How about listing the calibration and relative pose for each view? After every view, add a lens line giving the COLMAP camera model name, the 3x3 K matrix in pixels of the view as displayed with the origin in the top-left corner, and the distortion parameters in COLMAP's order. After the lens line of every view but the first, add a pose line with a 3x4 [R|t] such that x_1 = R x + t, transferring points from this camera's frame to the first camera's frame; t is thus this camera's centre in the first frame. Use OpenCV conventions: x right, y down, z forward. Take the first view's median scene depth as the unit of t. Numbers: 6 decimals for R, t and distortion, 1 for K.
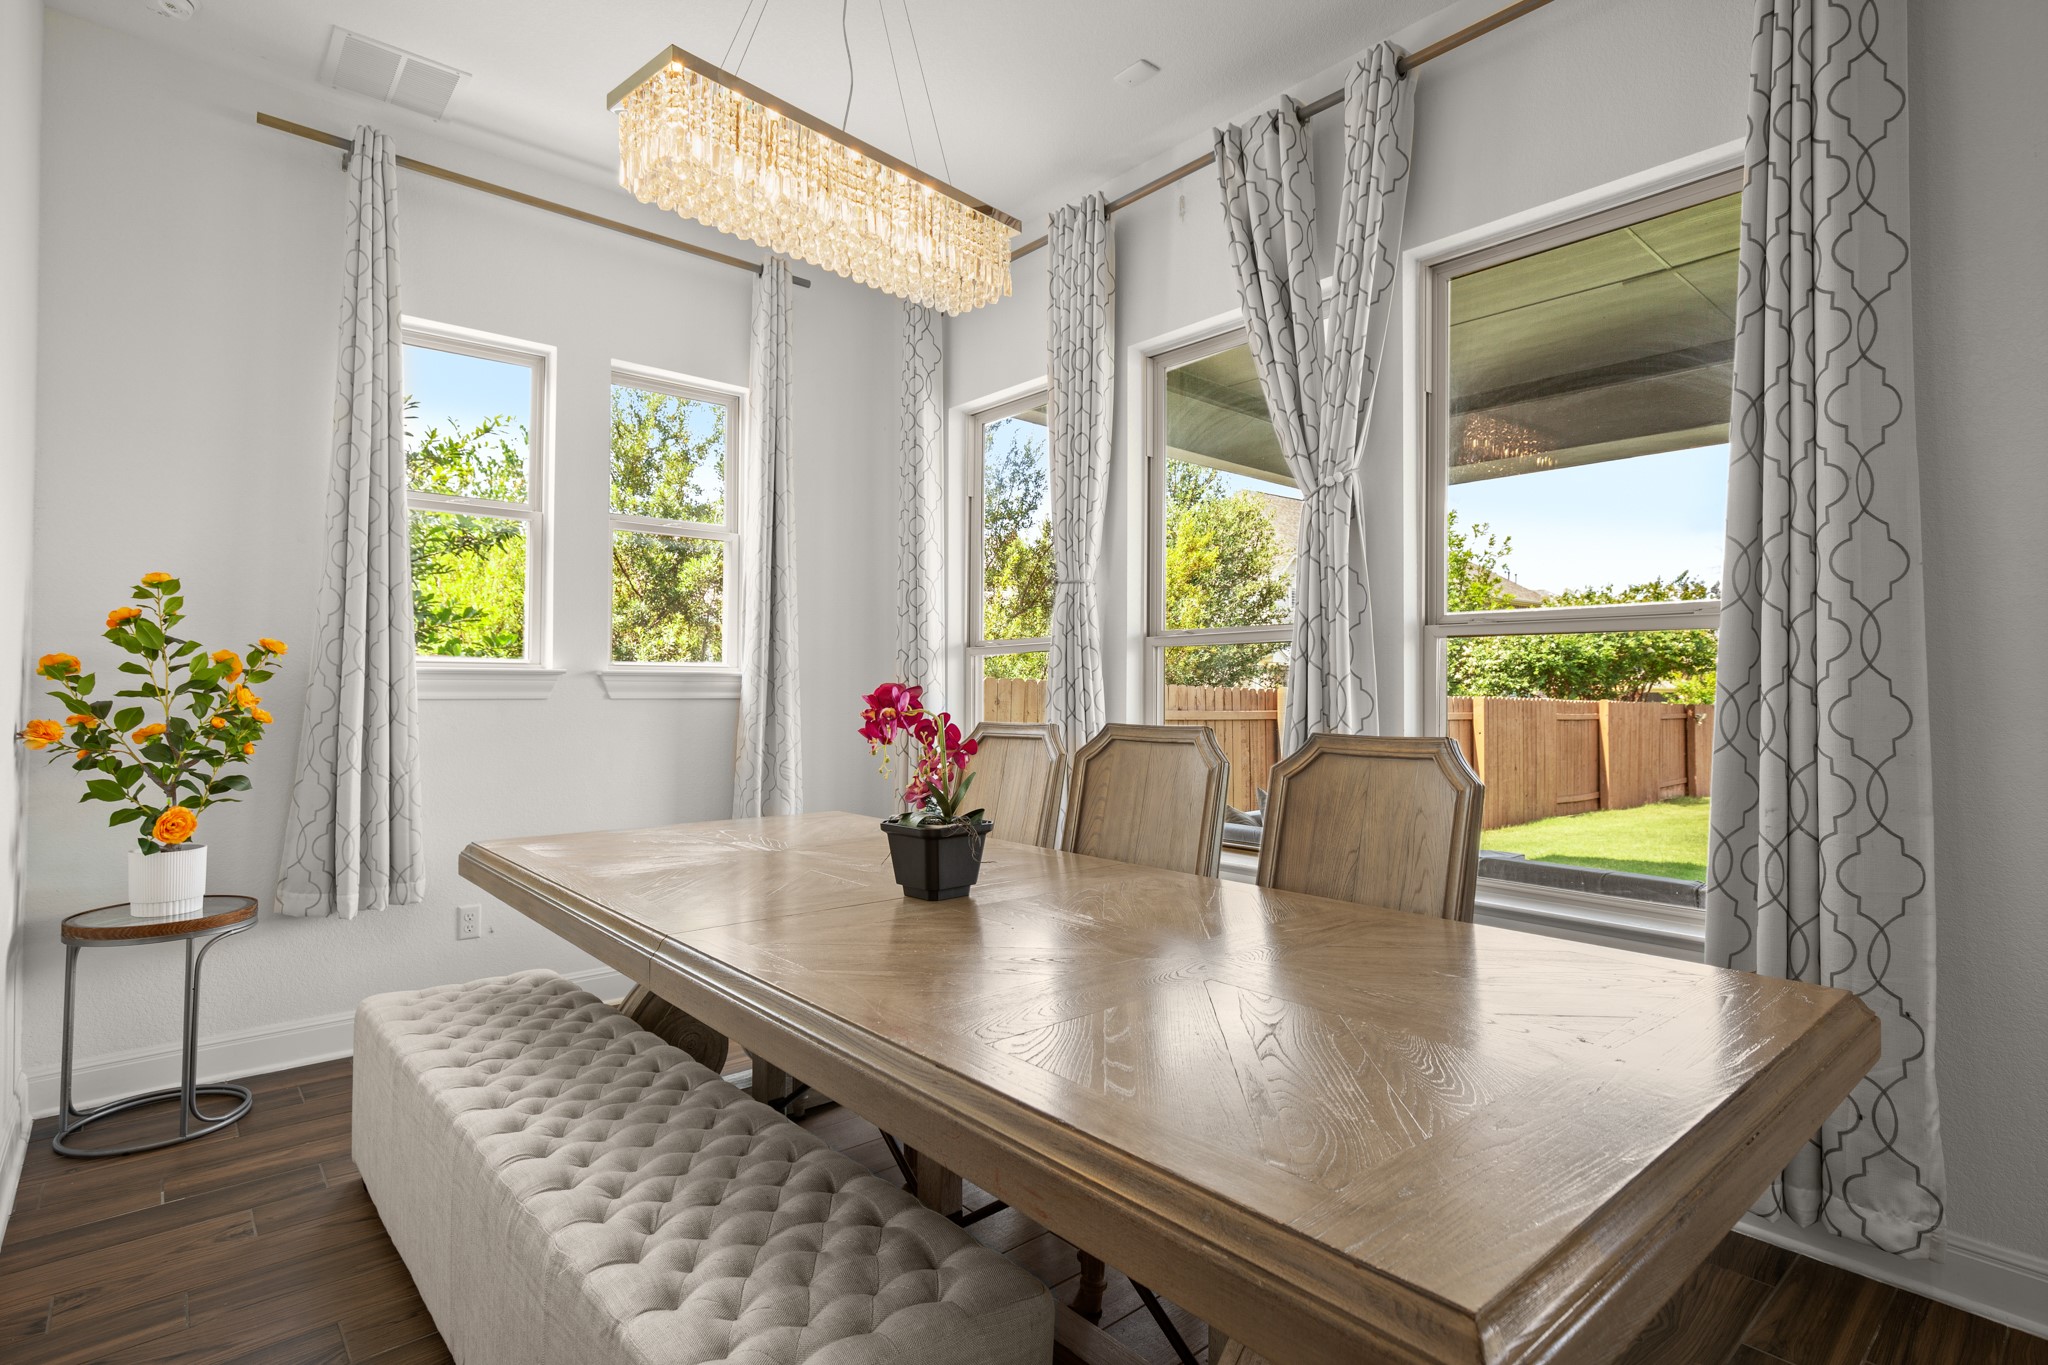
lens RADIAL K [[1025.5, 0, 1023.6], [0, 1025.5, 672.5], [0, 0, 1]] dist [-0.000877, 0.010746]
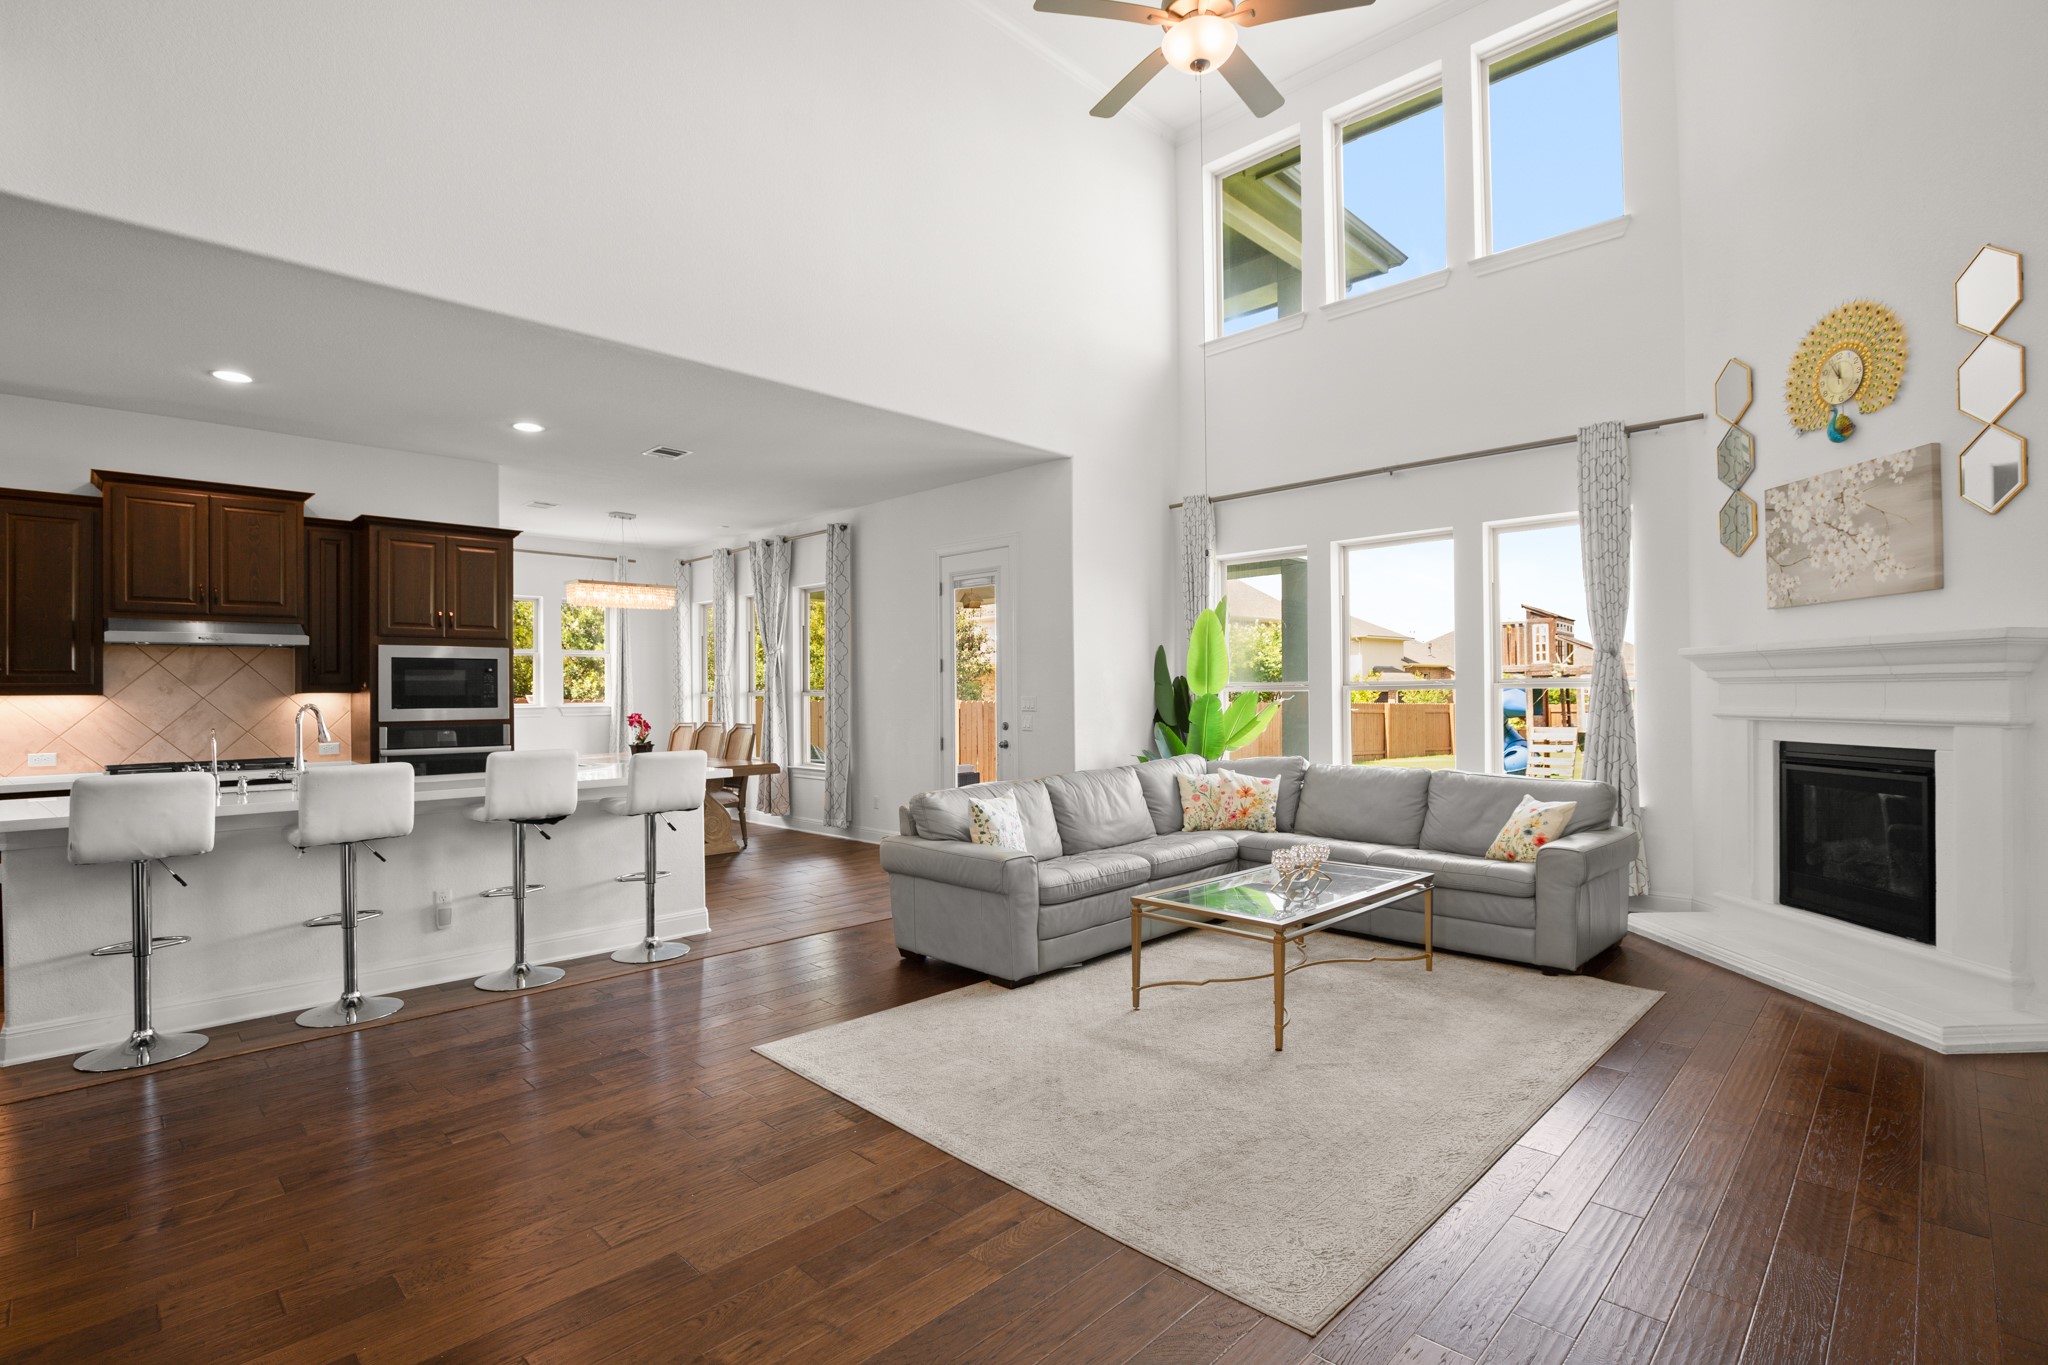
lens RADIAL K [[958.0, 0, 1038.3], [0, 958.0, 679.7], [0, 0, 1]] dist [-0.016090, 0.000118]
pose [[0.996387, -0.013361, 0.083868, 0.974080], [0.013178, 0.999909, 0.002735, -0.089704], [-0.083897, -0.001620, 0.996473, -2.459388]]
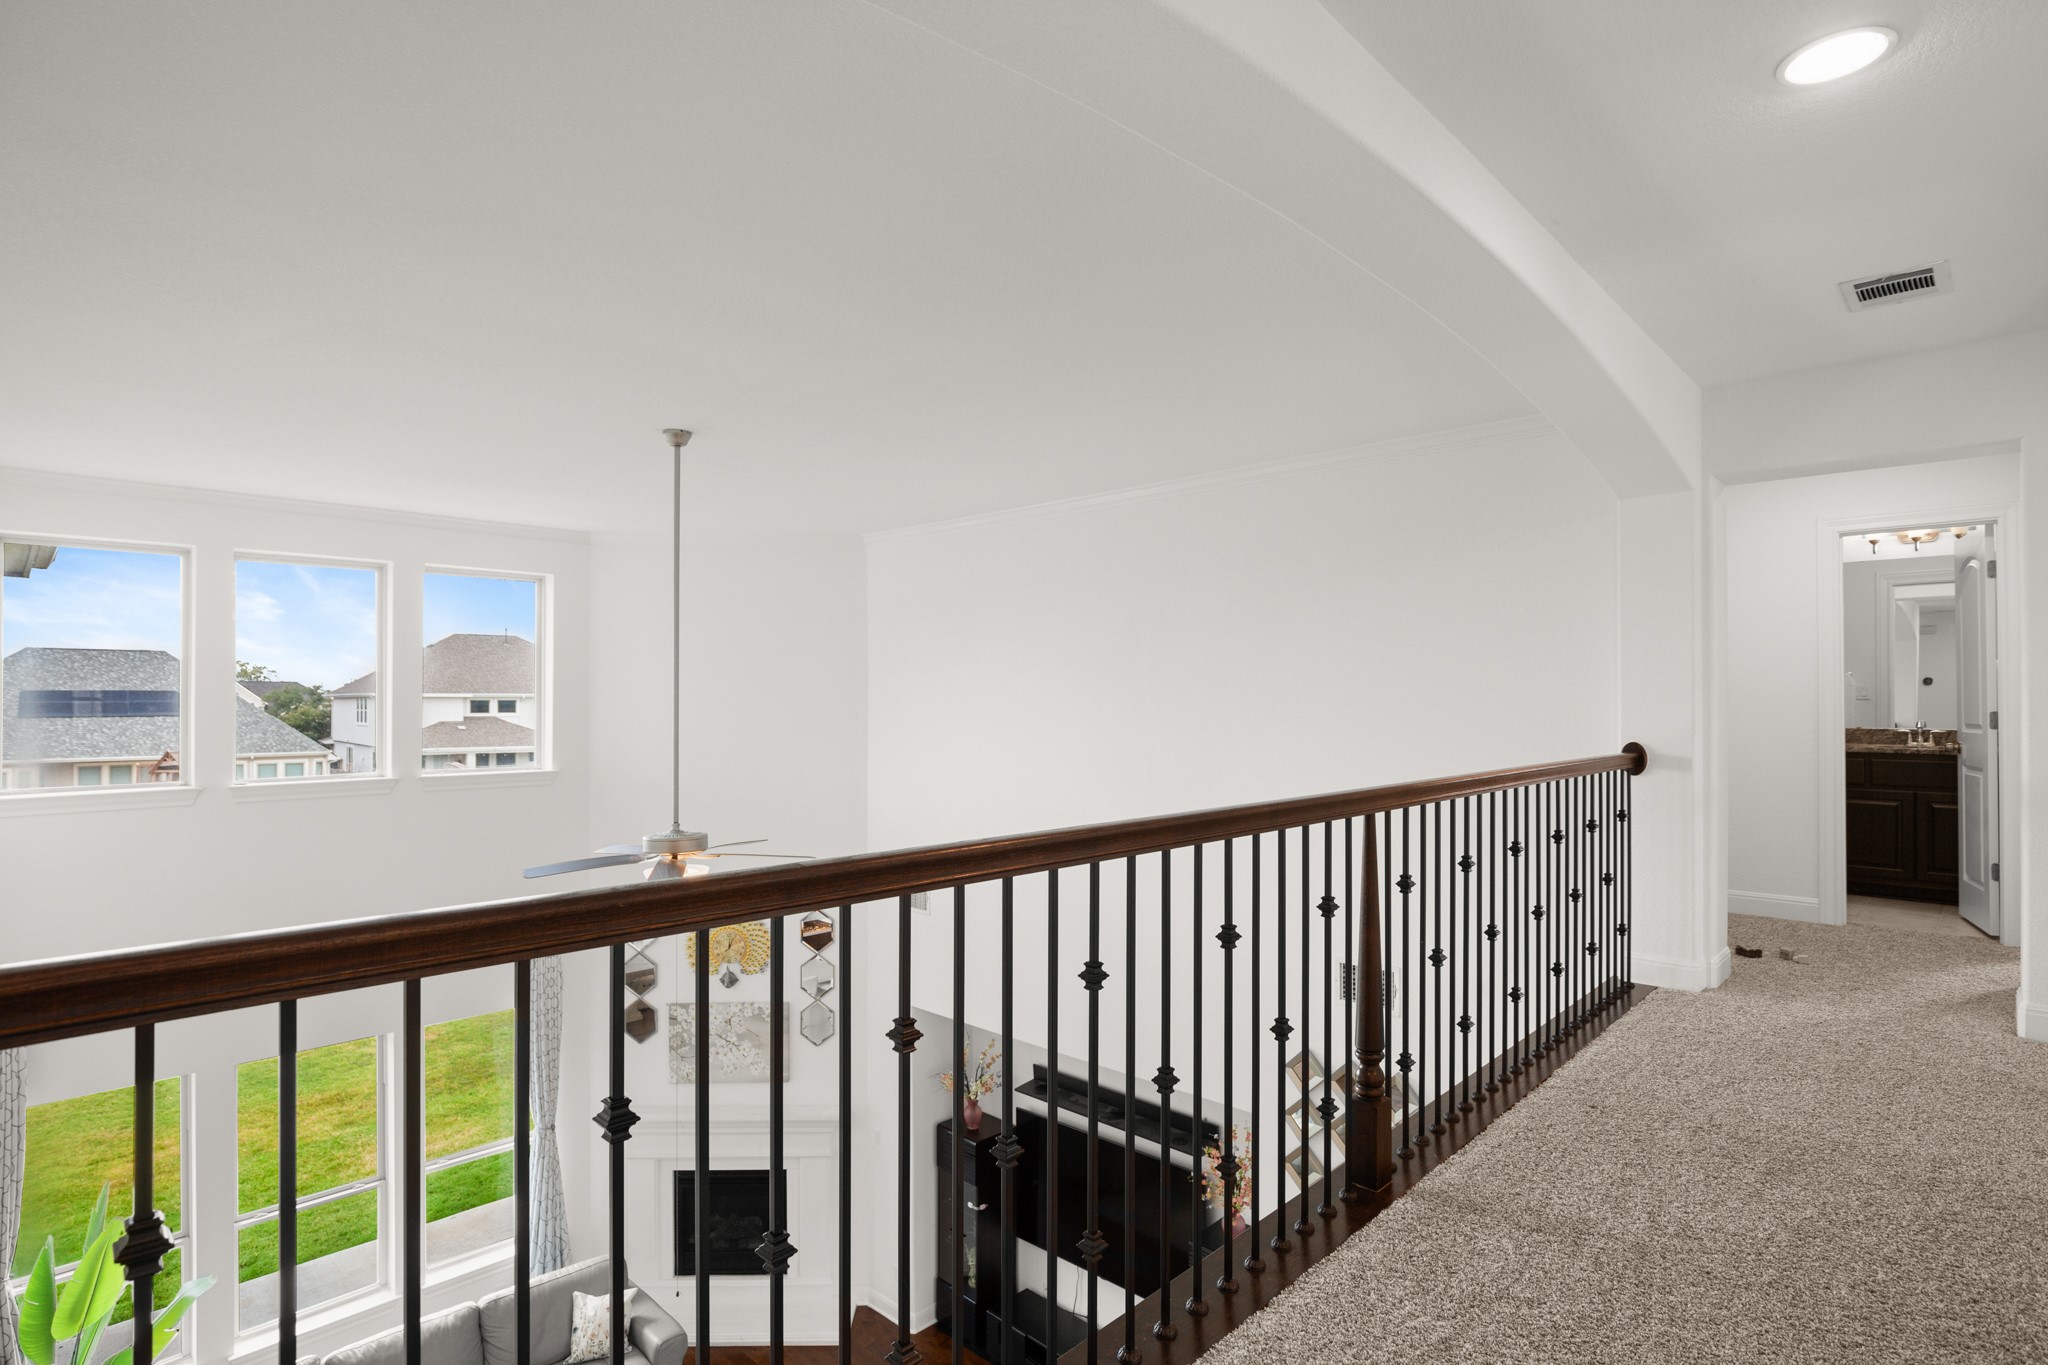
lens RADIAL K [[1024.1, 0, 1037.2], [0, 1024.1, 690.4], [0, 0, 1]] dist [-0.016156, 0.001580]
pose [[-0.090694, 0.006421, 0.995858, -0.451763], [-0.010490, 0.999918, -0.007402, -1.271417], [-0.995824, -0.011117, -0.090619, -1.588056]]
